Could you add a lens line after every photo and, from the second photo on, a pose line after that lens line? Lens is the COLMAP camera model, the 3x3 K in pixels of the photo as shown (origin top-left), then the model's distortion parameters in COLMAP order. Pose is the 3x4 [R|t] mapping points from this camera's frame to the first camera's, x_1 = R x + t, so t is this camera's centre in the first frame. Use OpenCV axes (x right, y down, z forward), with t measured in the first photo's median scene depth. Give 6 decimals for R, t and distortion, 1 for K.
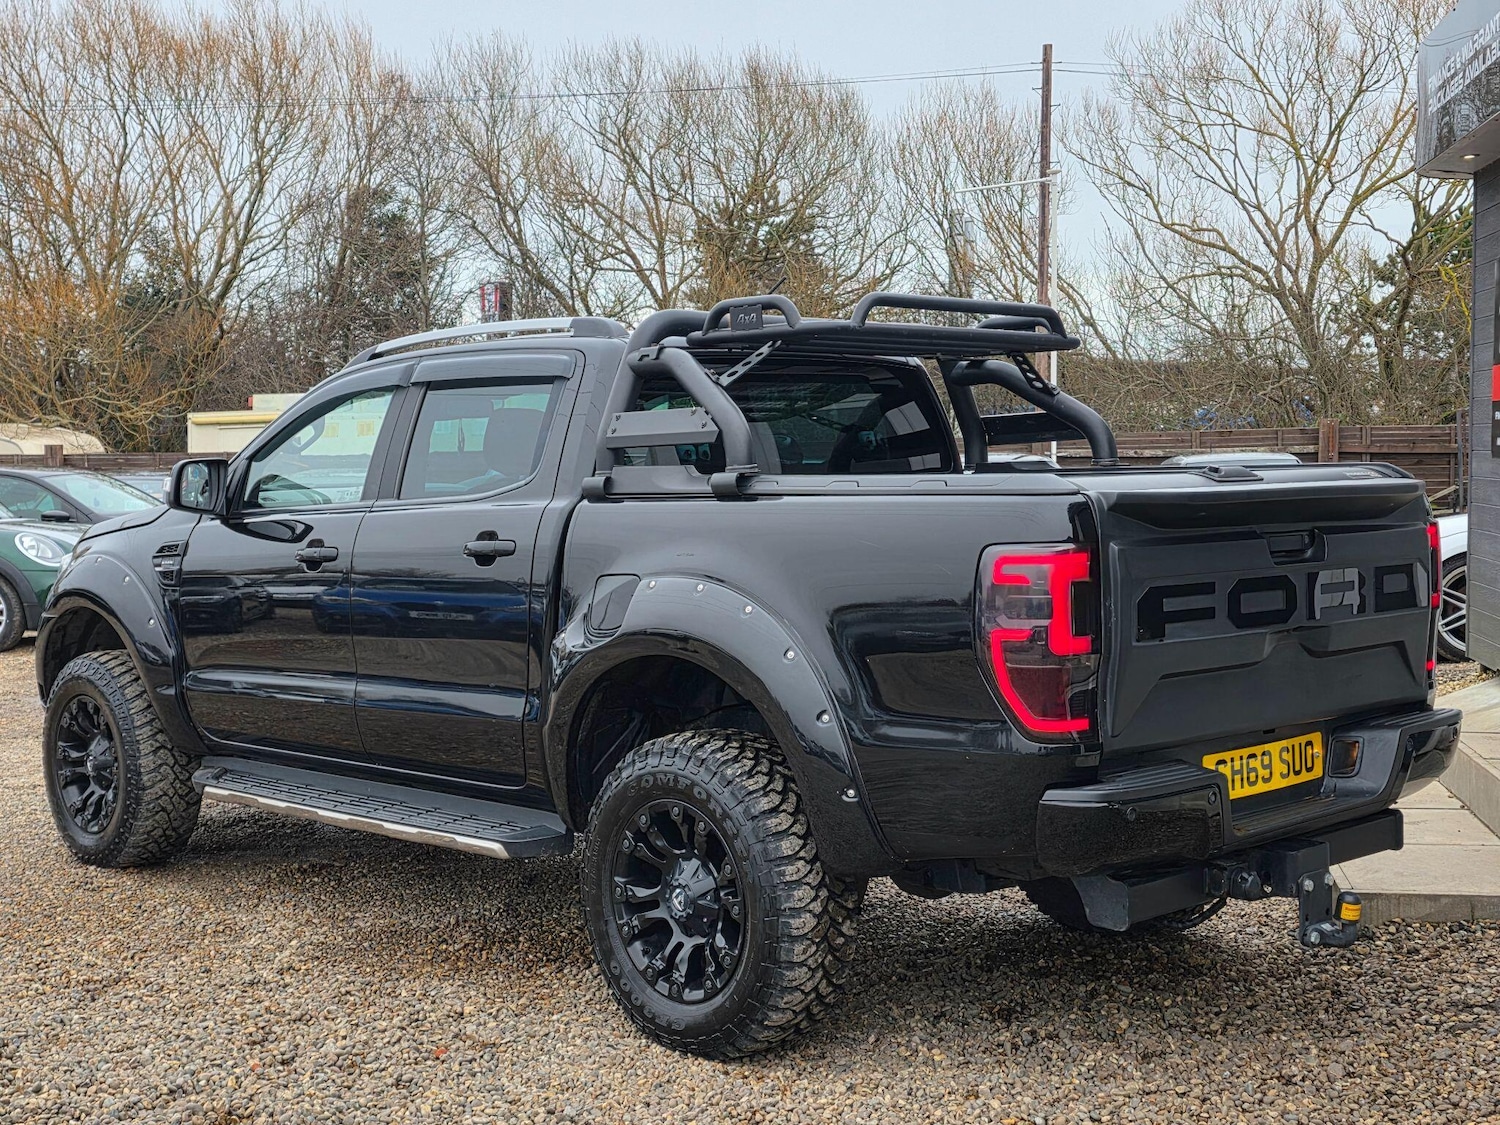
lens RADIAL K [[1971.7, 0, 750.0], [0, 1971.7, 562.5], [0, 0, 1]] dist [0.198451, -0.551658]
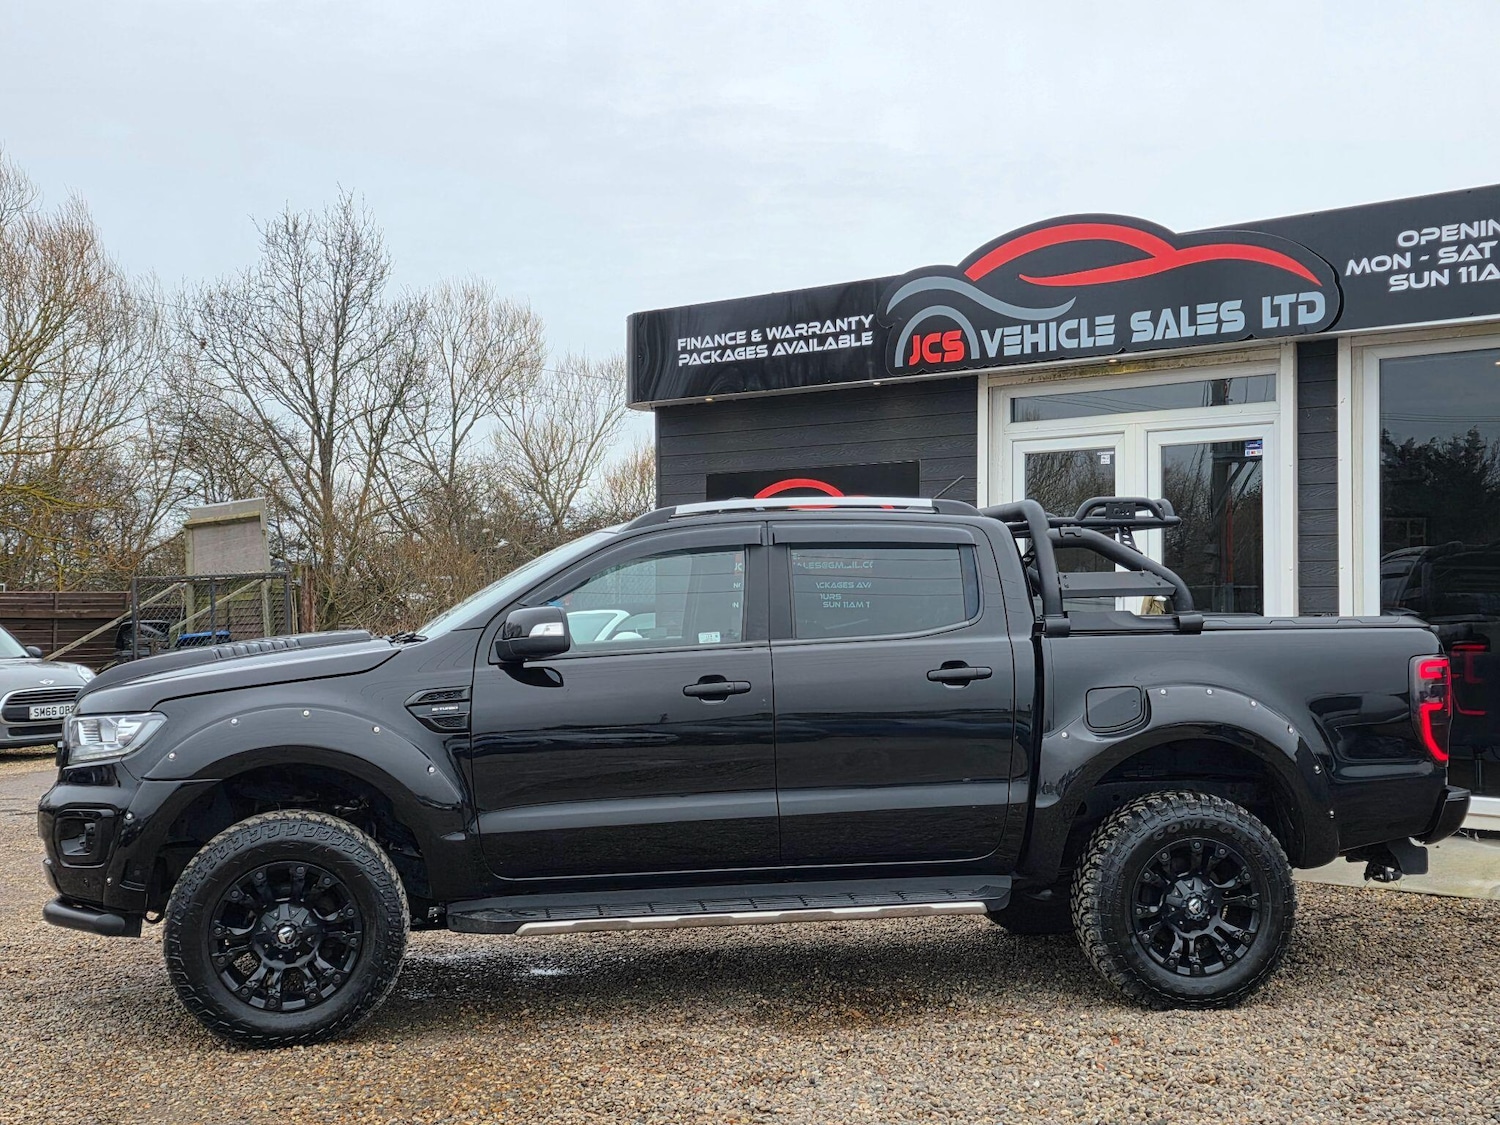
lens RADIAL K [[1958.8, 0, 763.5], [0, 1958.8, 568.7], [0, 0, 1]] dist [0.186898, -0.502099]
pose [[0.550189, 0.025238, 0.834659, -1.343817], [0.044019, 0.997277, -0.059171, -0.006064], [-0.833879, 0.069297, 0.547580, 0.416435]]
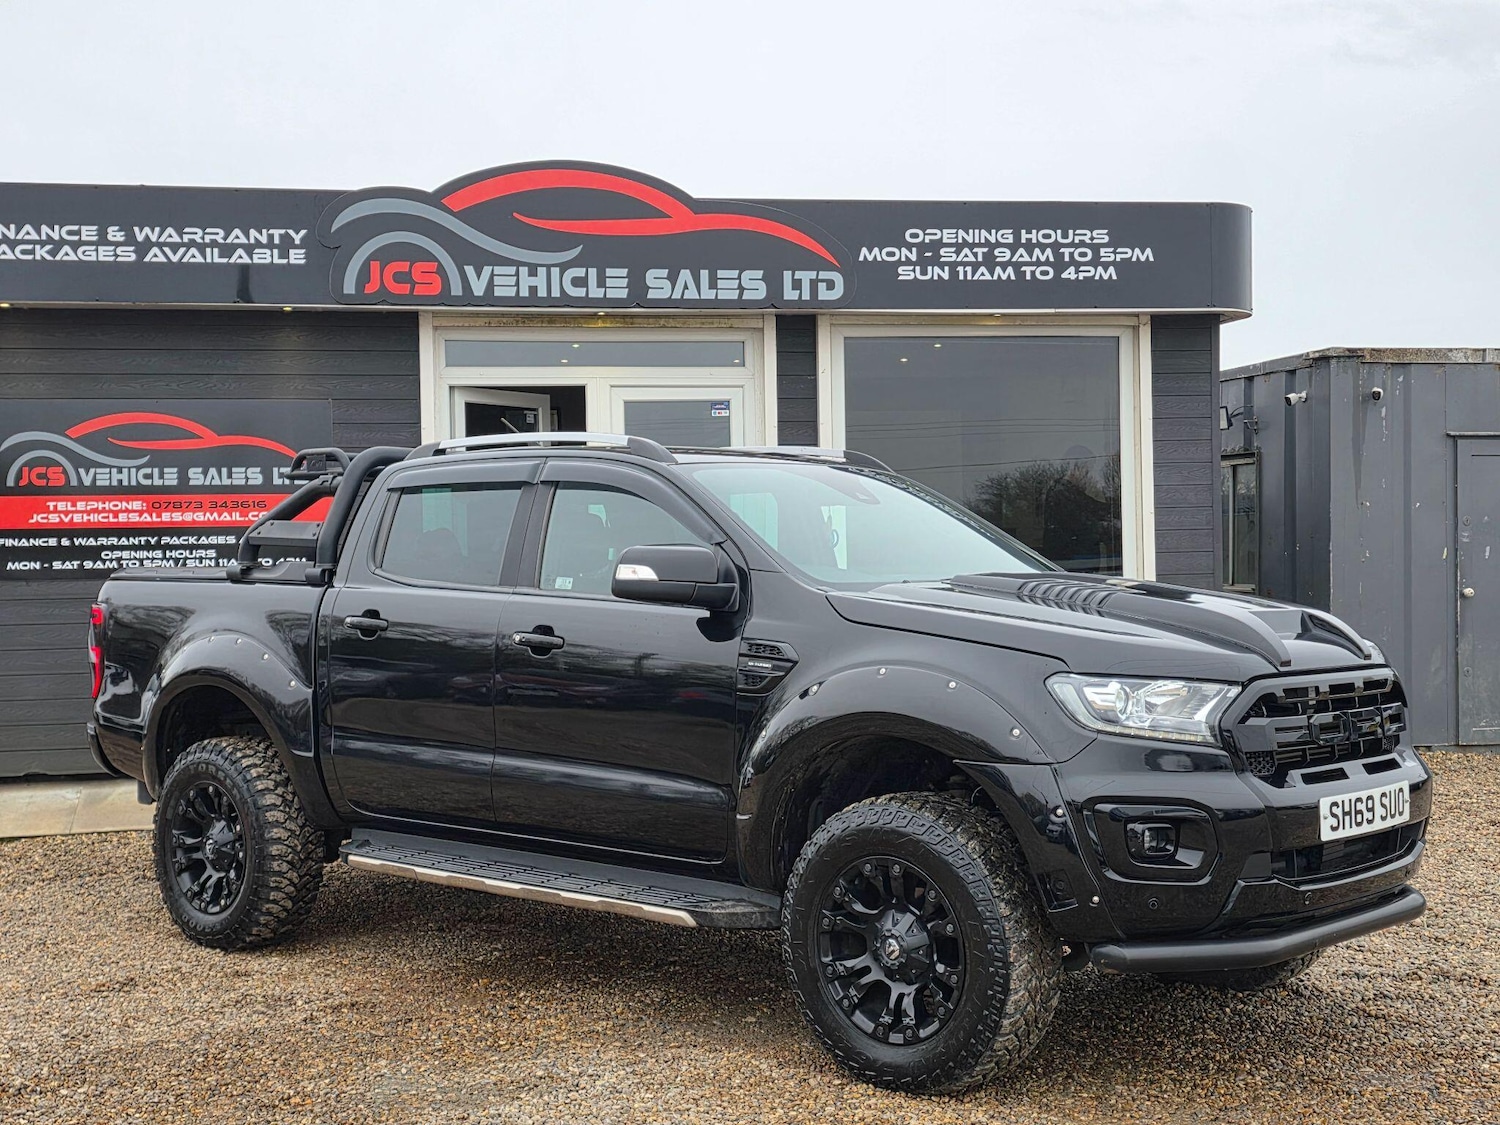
lens RADIAL K [[1972.3, 0, 754.4], [0, 1972.3, 579.8], [0, 0, 1]] dist [0.195301, -0.516272]
pose [[-0.333664, 0.005249, 0.942677, -1.438937], [0.077103, 0.996786, 0.021741, -0.081998], [-0.939534, 0.079938, -0.332996, 1.775791]]
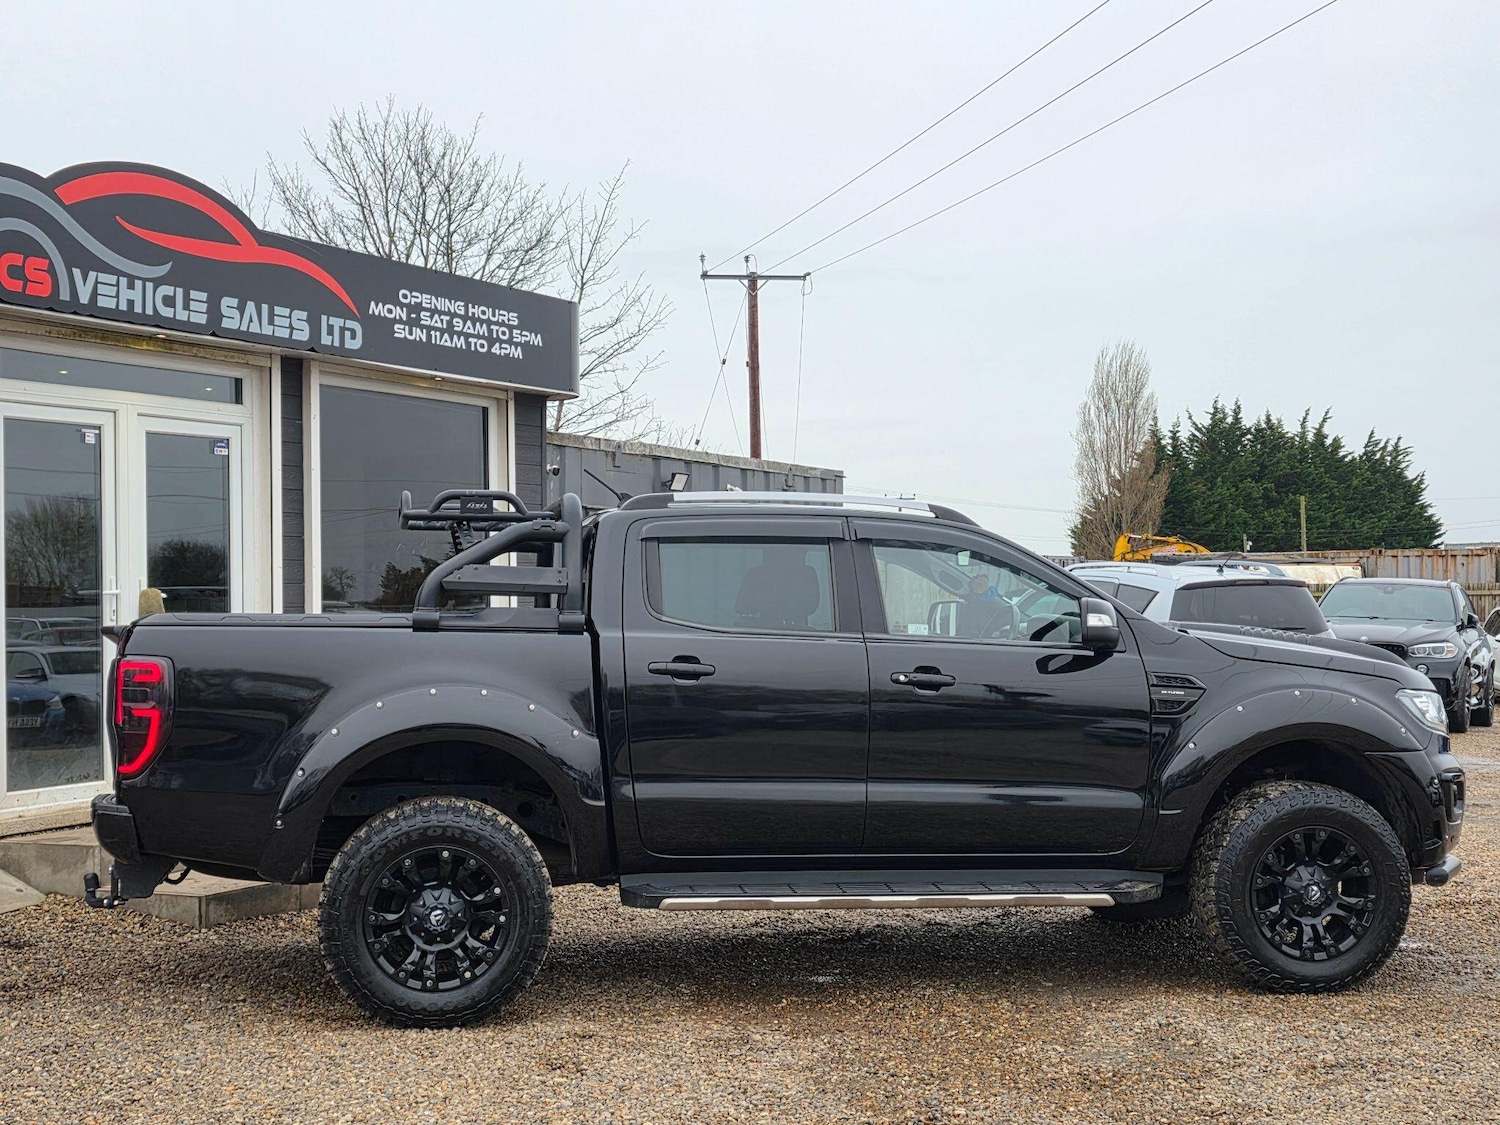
lens RADIAL K [[1972.3, 0, 754.4], [0, 1972.3, 579.8], [0, 0, 1]] dist [0.195301, -0.516272]
pose [[-0.946750, 0.014049, 0.321663, -0.585578], [0.031794, 0.998244, 0.049979, -0.171674], [-0.320396, 0.057545, -0.945534, 2.842597]]
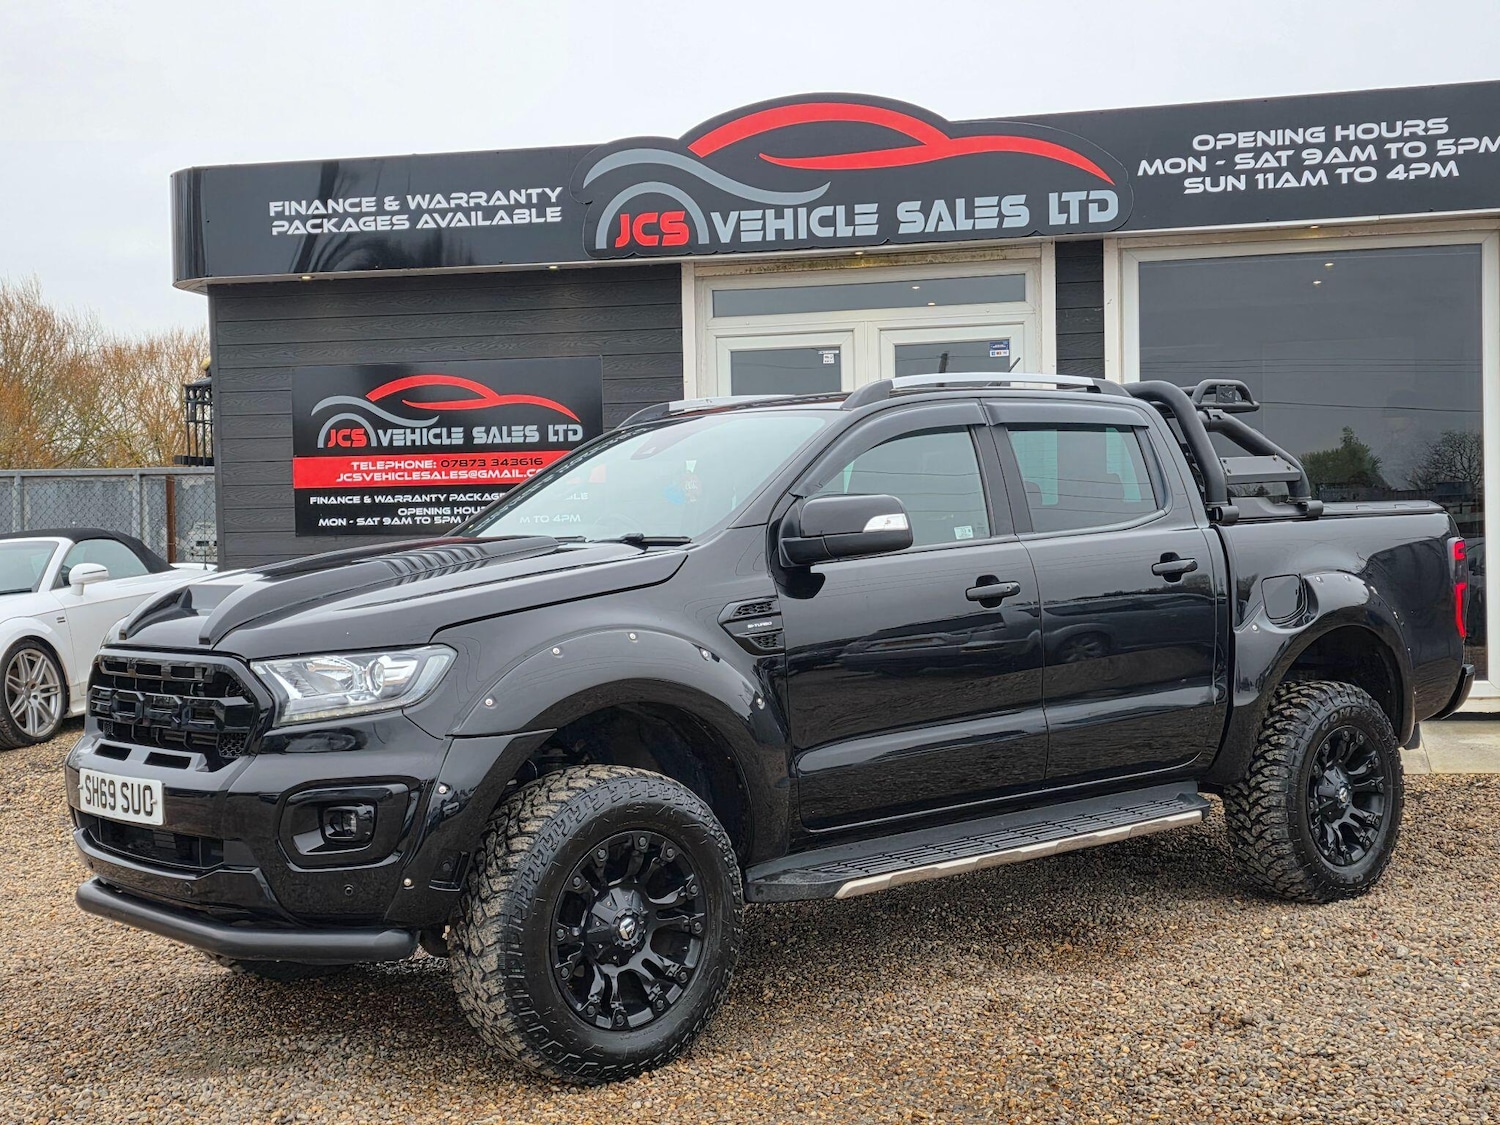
lens RADIAL K [[1957.1, 0, 757.4], [0, 1957.1, 586.0], [0, 0, 1]] dist [0.181319, -0.437996]
pose [[0.043282, -0.018326, 0.998895, -1.393826], [0.081401, 0.996572, 0.014757, -0.035270], [-0.995741, 0.080672, 0.044625, 1.257423]]
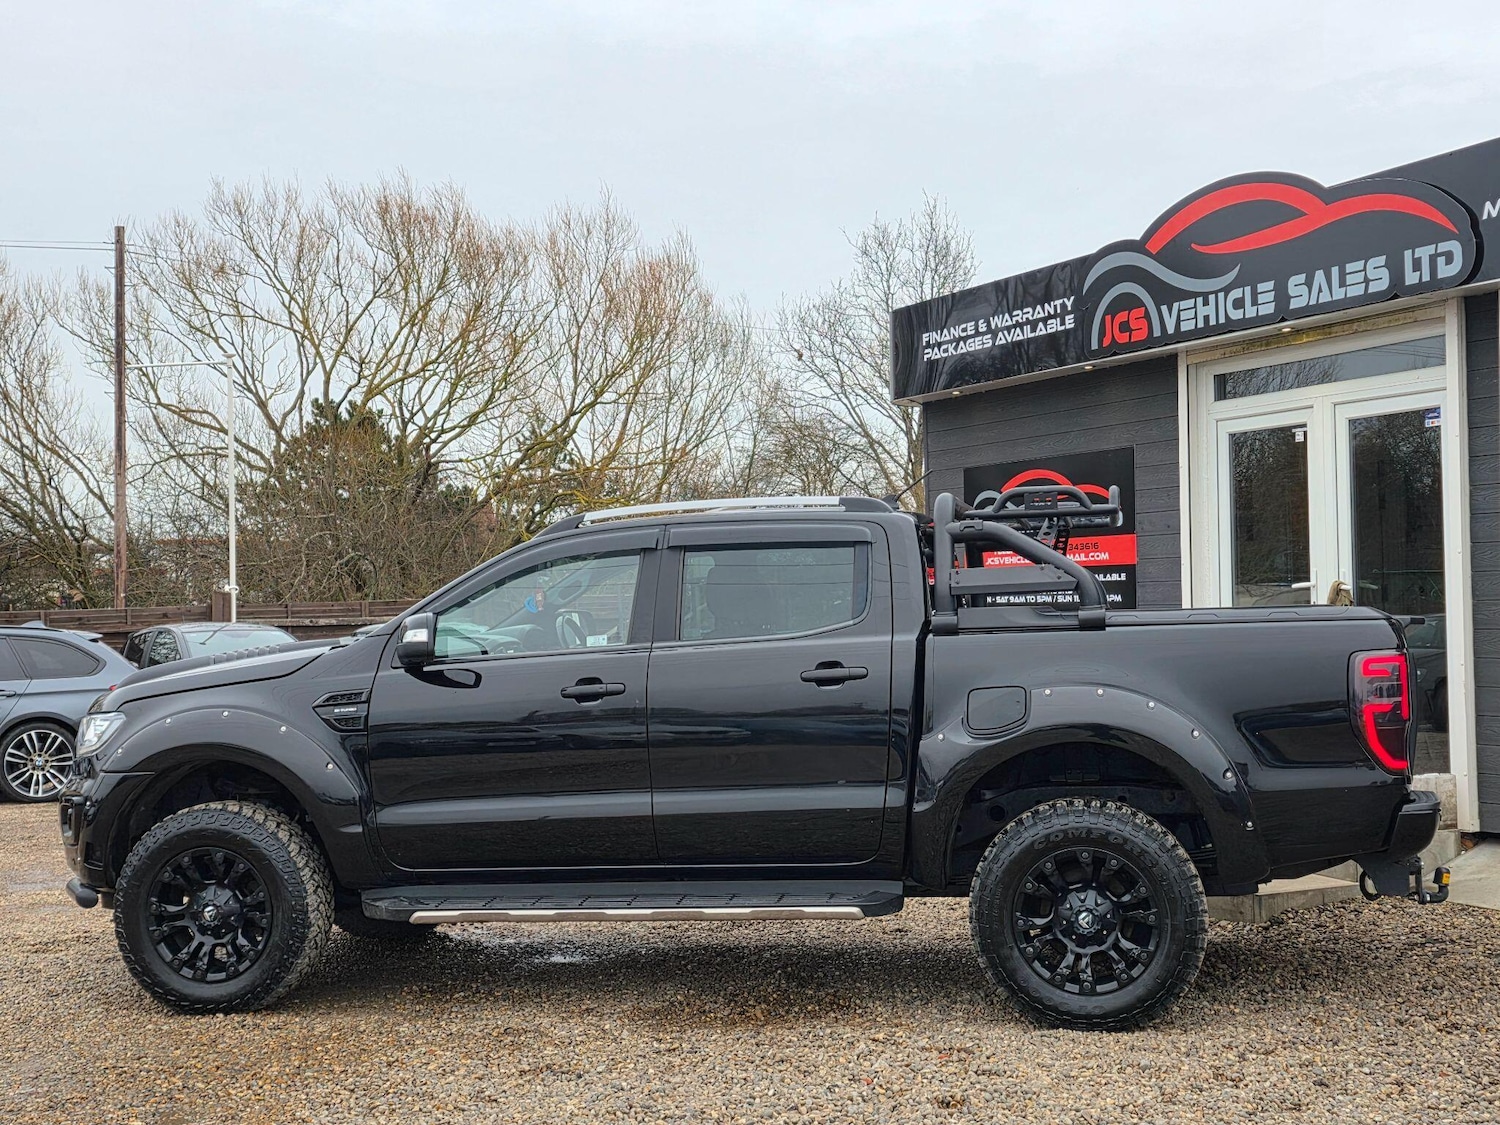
lens RADIAL K [[1971.7, 0, 750.0], [0, 1971.7, 562.5], [0, 0, 1]] dist [0.198451, -0.551658]
pose [[0.815952, 0.006466, 0.578083, -0.959268], [0.045052, 0.996185, -0.074733, 0.013981], [-0.576361, 0.087022, 0.812548, -0.011743]]
